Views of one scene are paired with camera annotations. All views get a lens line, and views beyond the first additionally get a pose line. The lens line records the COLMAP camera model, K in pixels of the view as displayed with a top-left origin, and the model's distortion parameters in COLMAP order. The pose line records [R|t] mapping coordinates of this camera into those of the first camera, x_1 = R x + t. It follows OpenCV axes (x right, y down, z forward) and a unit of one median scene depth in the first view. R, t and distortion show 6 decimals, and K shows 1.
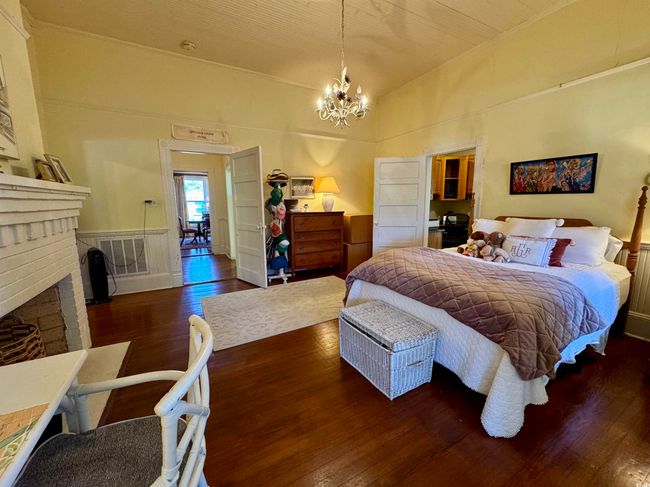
lens RADIAL K [[258.4, 0, 324.9], [0, 258.4, 243.1], [0, 0, 1]] dist [-0.002515, -0.000233]
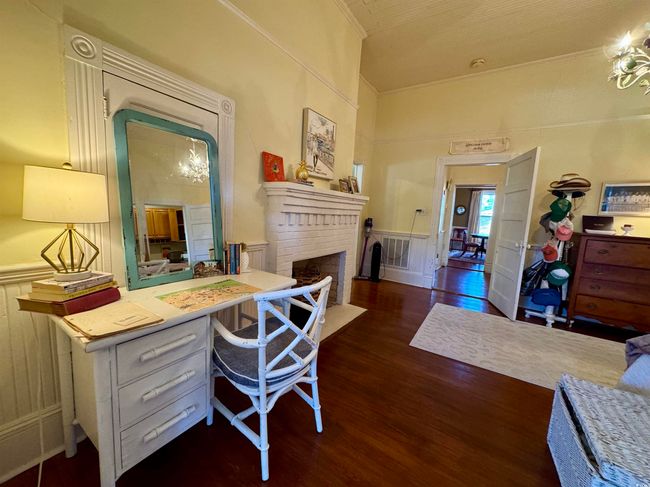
lens RADIAL K [[258.4, 0, 325.0], [0, 258.4, 242.8], [0, 0, 1]] dist [-0.002515, -0.000233]
pose [[0.465619, 0.138240, -0.874122, 0.170238], [-0.194625, 0.979538, 0.051240, 0.008314], [0.863319, 0.146268, 0.482997, 0.065789]]
